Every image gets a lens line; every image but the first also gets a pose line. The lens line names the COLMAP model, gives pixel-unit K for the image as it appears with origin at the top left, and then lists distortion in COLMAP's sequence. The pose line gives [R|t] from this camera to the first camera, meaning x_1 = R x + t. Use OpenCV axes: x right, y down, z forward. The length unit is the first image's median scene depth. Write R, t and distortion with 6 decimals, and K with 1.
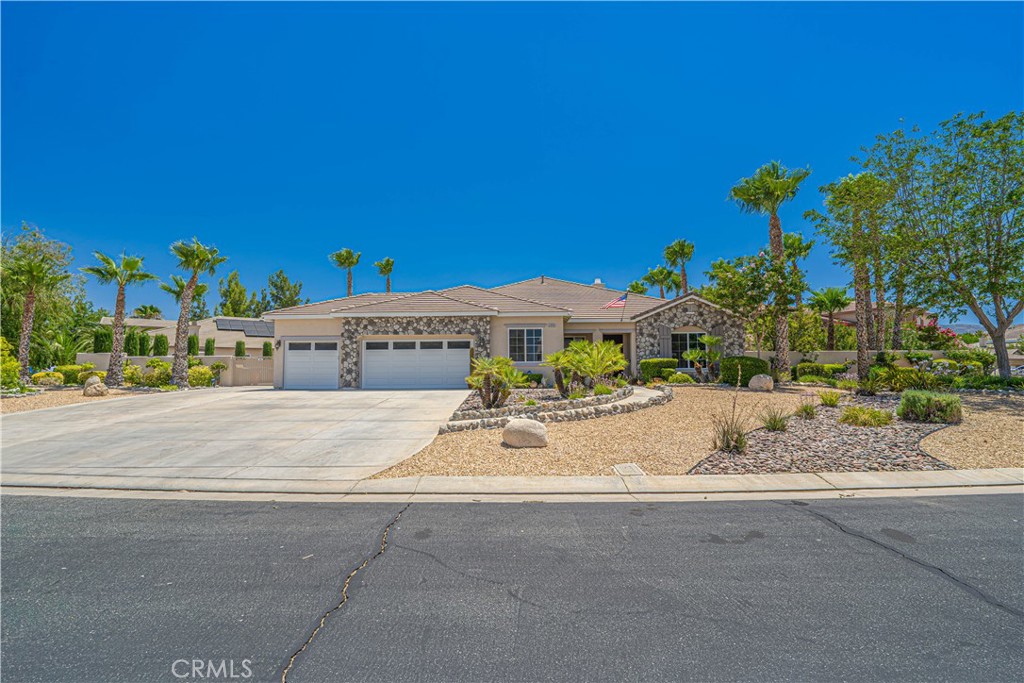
lens RADIAL K [[456.5, 0, 514.4], [0, 456.5, 343.9], [0, 0, 1]] dist [-0.009196, 0.000610]
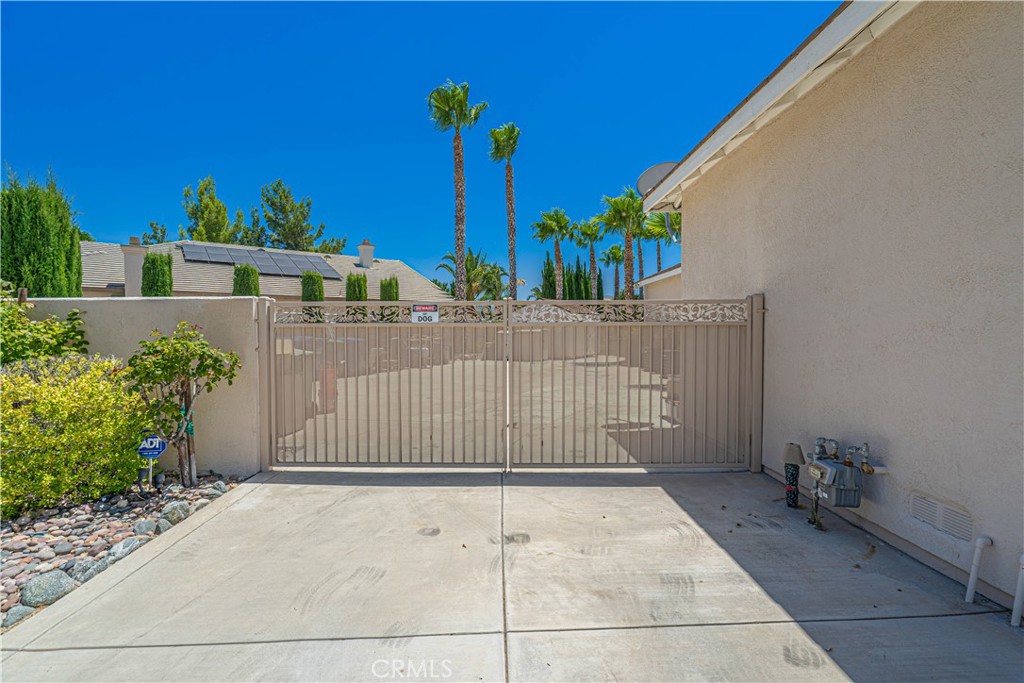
lens RADIAL K [[430.0, 0, 512.0], [0, 430.0, 341.5], [0, 0, 1]] dist [0.000082, 0.000102]
pose [[0.998019, -0.000783, 0.062902, -0.652419], [-0.005219, 0.995444, 0.095201, 0.032380], [-0.062690, -0.095341, 0.993469, 1.012594]]
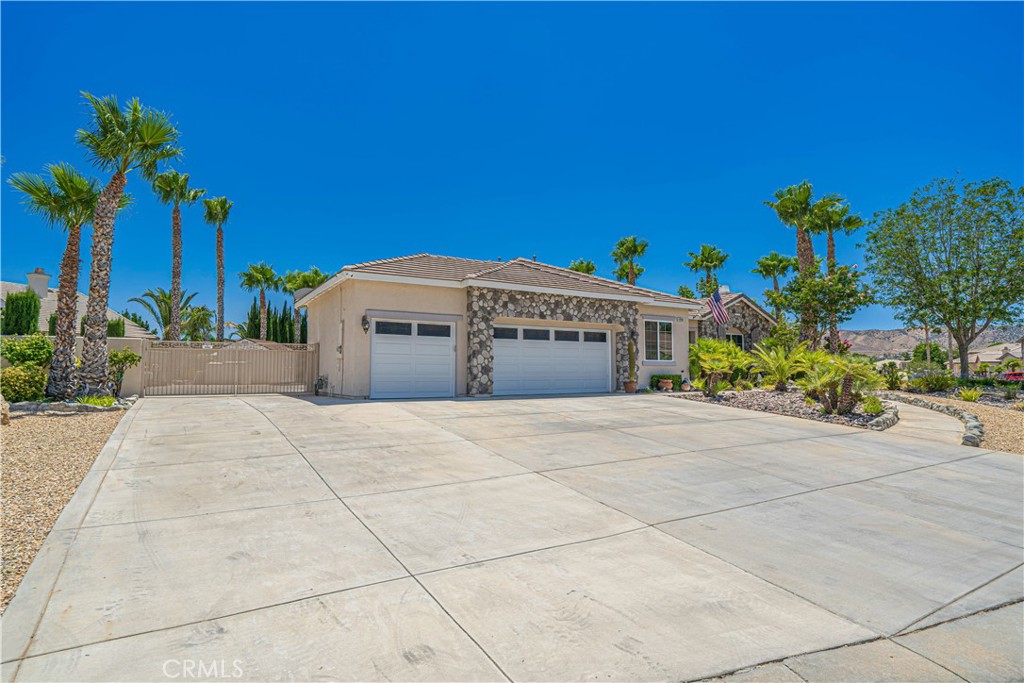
lens RADIAL K [[533.9, 0, 512.0], [0, 533.9, 341.5], [0, 0, 1]] dist [0.012334, 0.000111]
pose [[0.828630, 0.037362, 0.558548, -0.745171], [-0.038336, 0.999215, -0.009966, 0.024052], [-0.558482, -0.013154, 0.829412, 0.333678]]
